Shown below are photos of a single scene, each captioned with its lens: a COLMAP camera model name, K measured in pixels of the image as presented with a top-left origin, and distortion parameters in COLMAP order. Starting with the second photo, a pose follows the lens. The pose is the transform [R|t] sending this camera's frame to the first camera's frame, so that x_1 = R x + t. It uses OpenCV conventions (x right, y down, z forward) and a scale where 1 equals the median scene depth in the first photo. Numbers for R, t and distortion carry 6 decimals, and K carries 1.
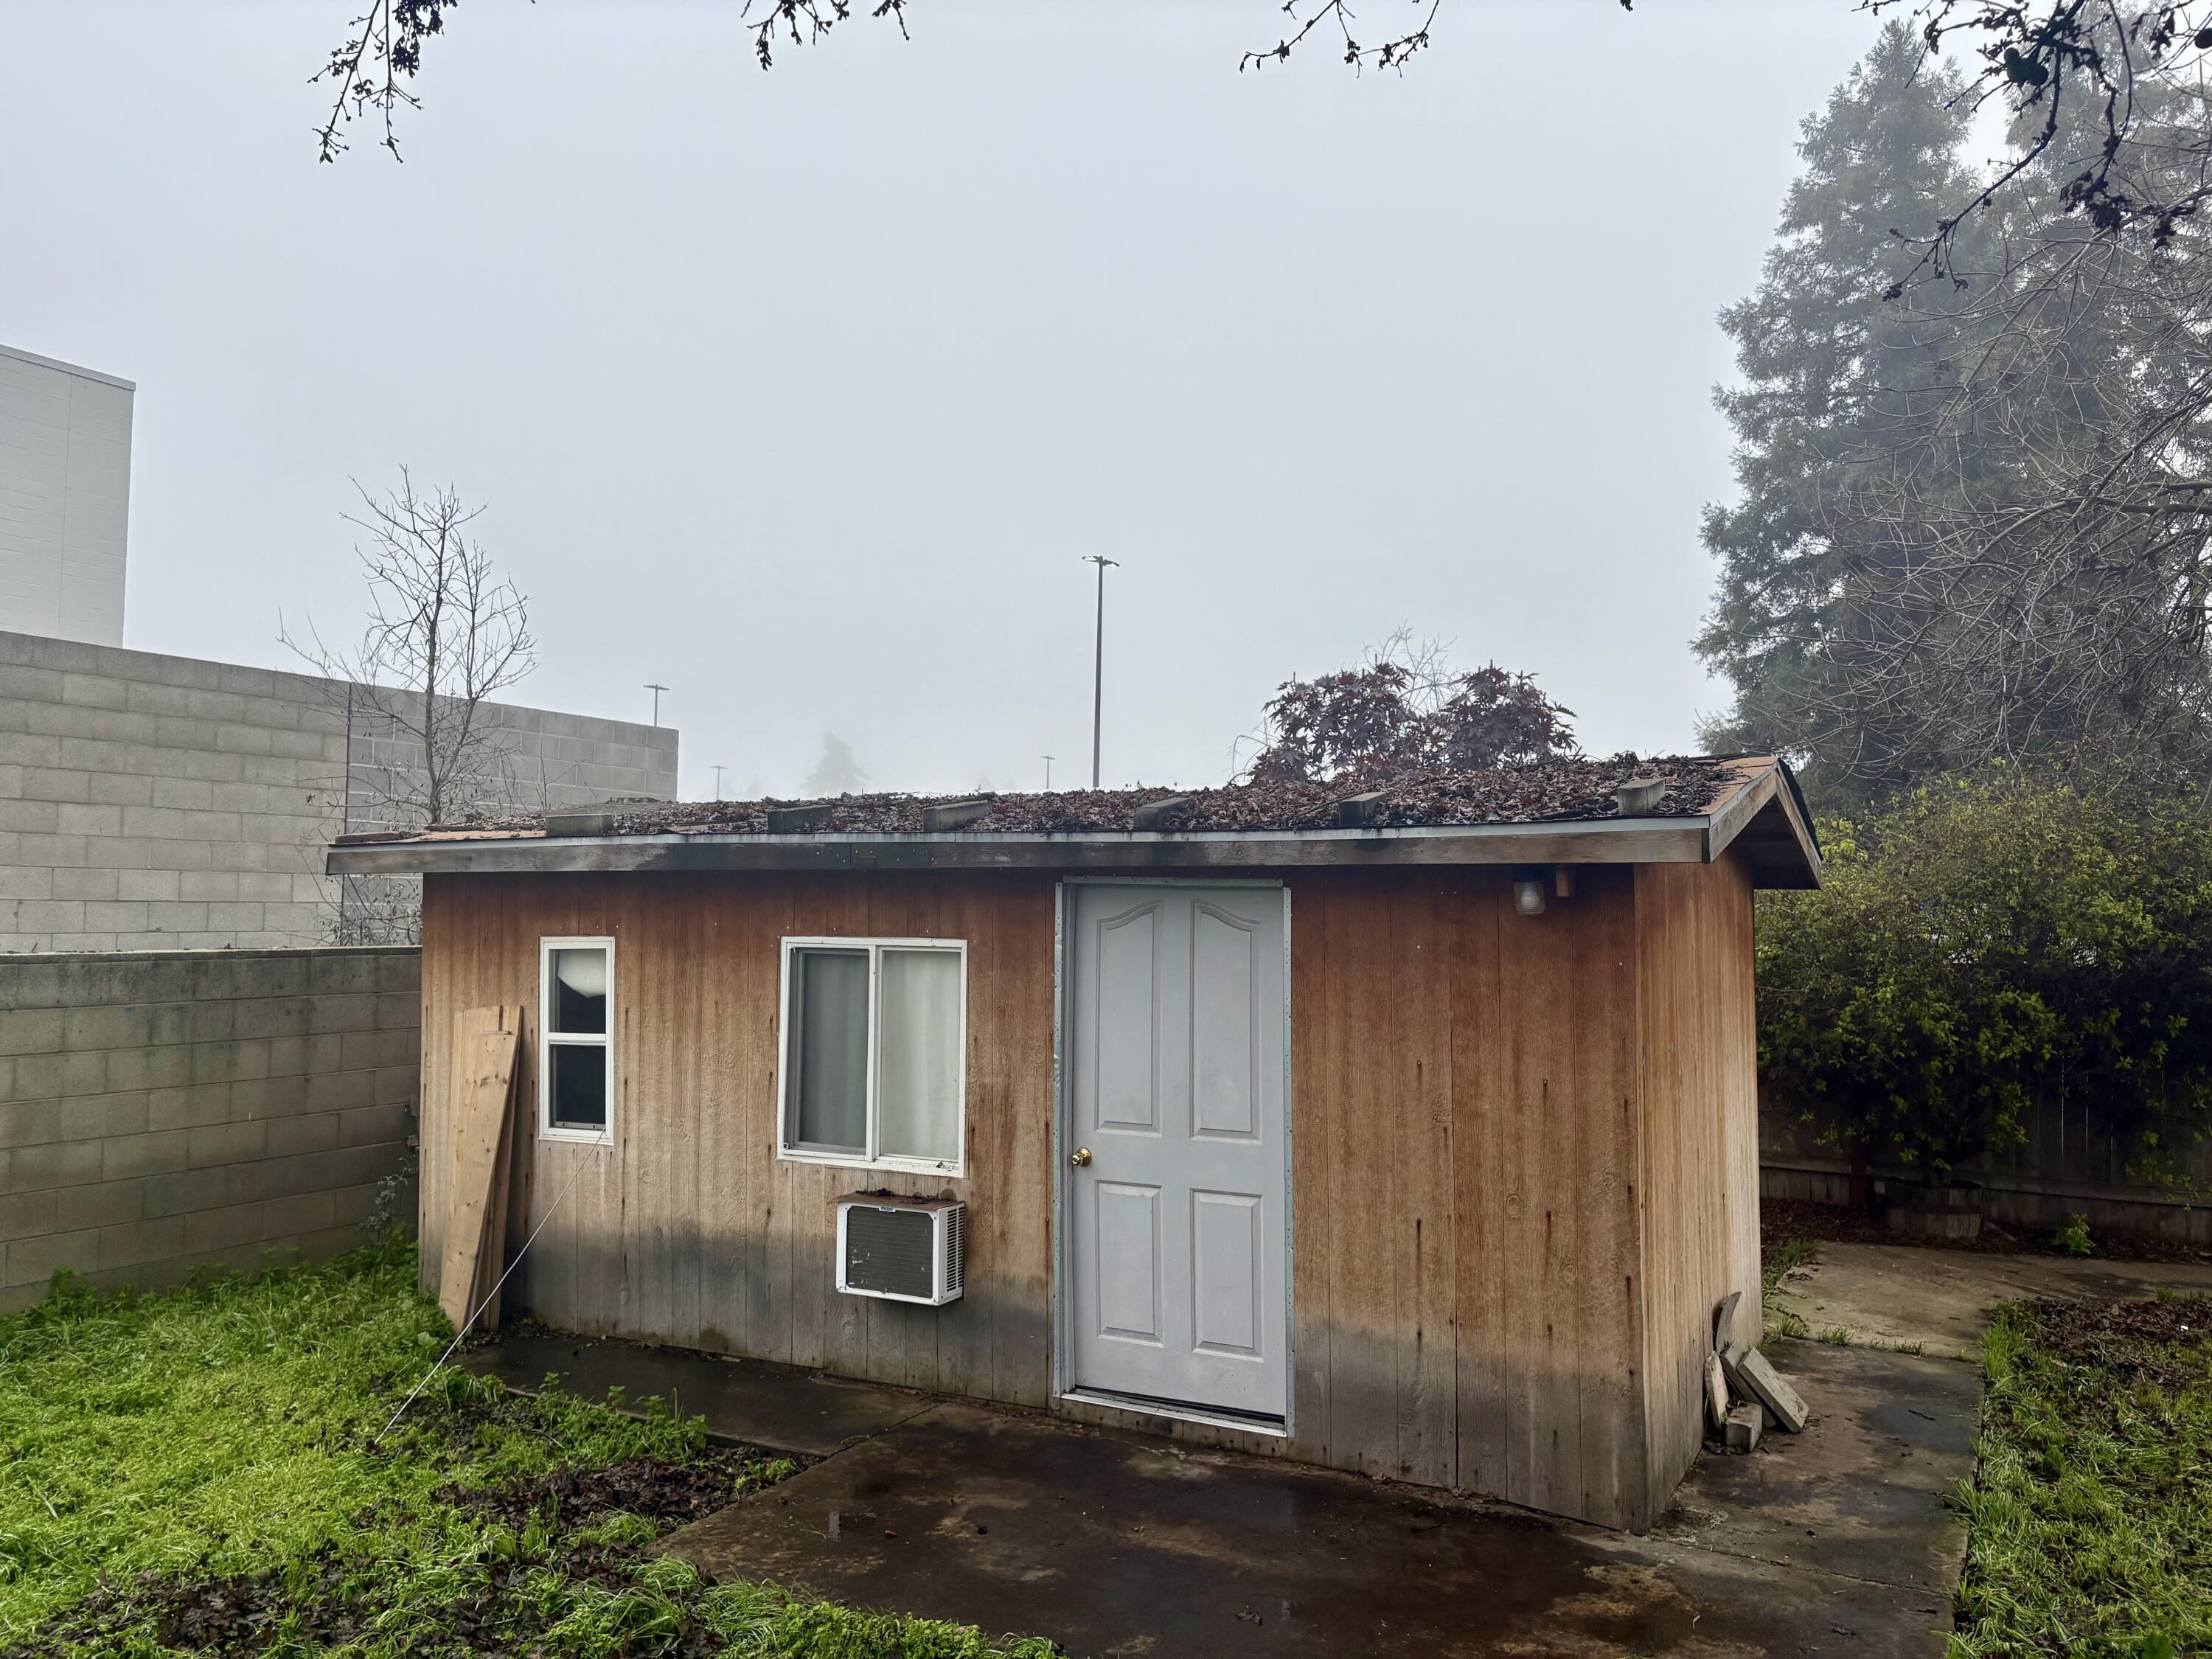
lens RADIAL K [[1643.9, 0, 1114.3], [0, 1643.9, 830.5], [0, 0, 1]] dist [0.037624, -0.010835]
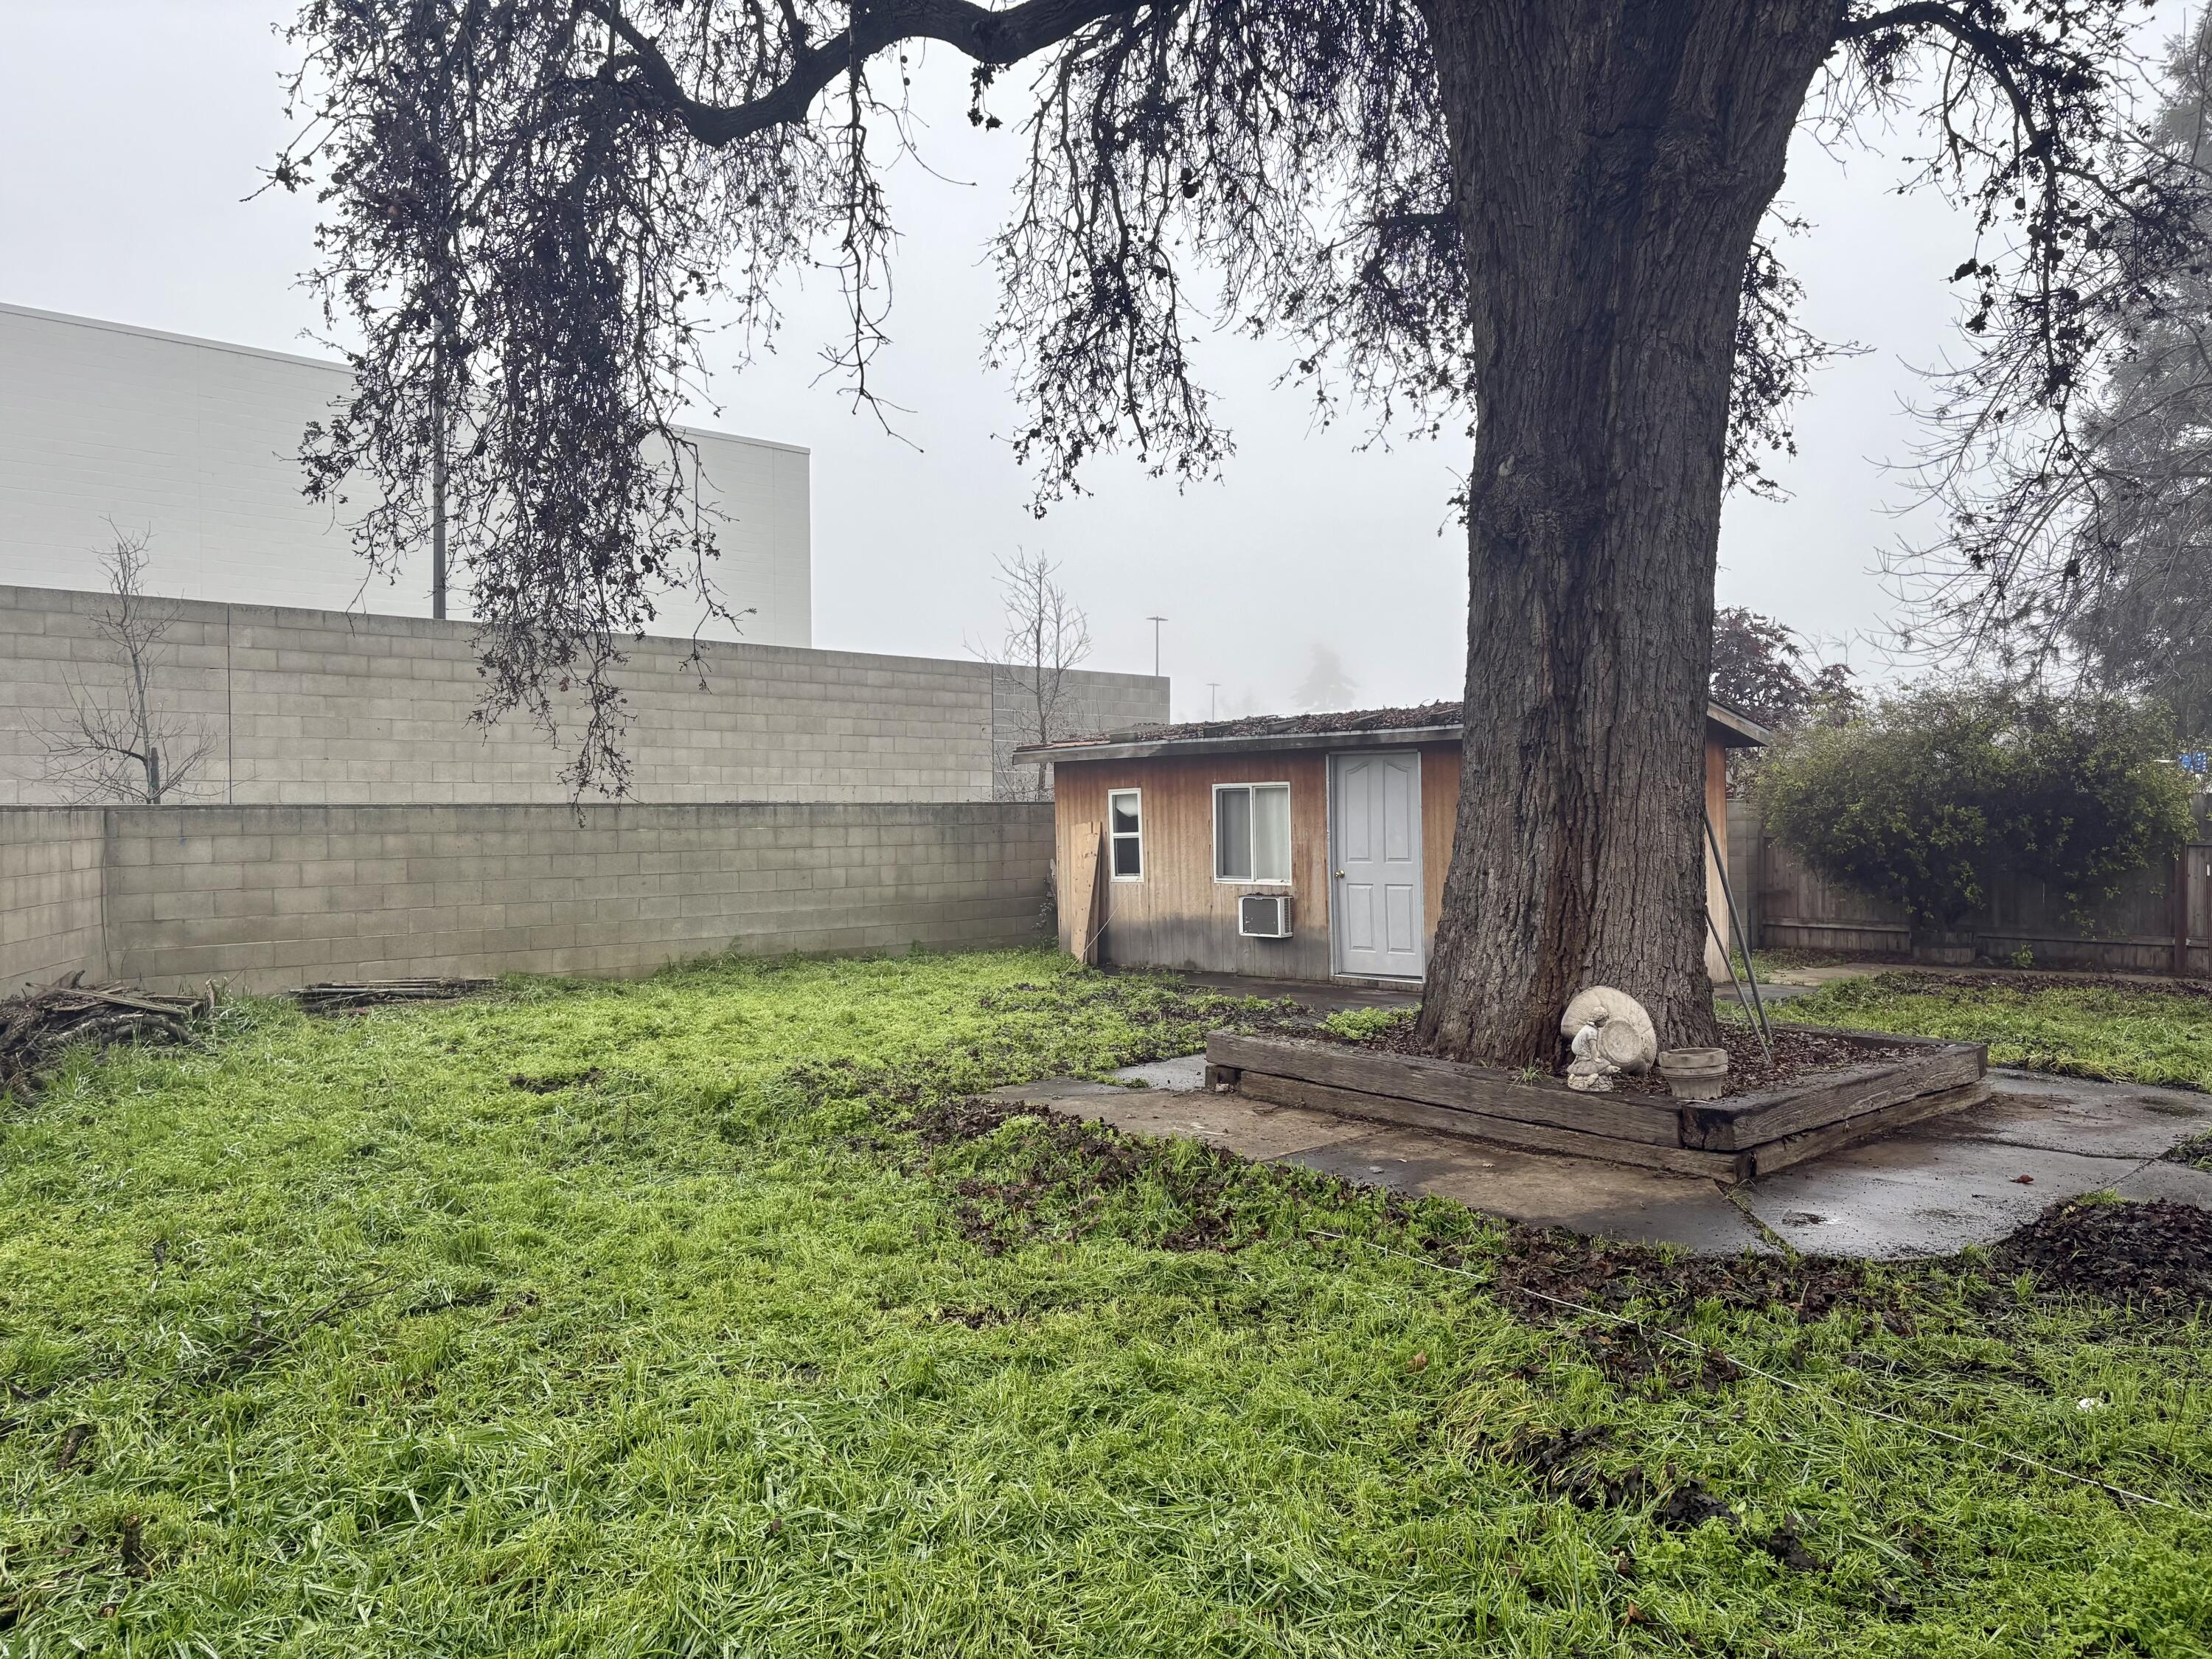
lens RADIAL K [[1643.9, 0, 1103.3], [0, 1643.9, 832.9], [0, 0, 1]] dist [0.037624, -0.010835]
pose [[0.952516, -0.018907, -0.303900, 0.303987], [0.036216, 0.998020, 0.051422, 0.010039], [0.302326, -0.059986, 0.951315, -1.066496]]
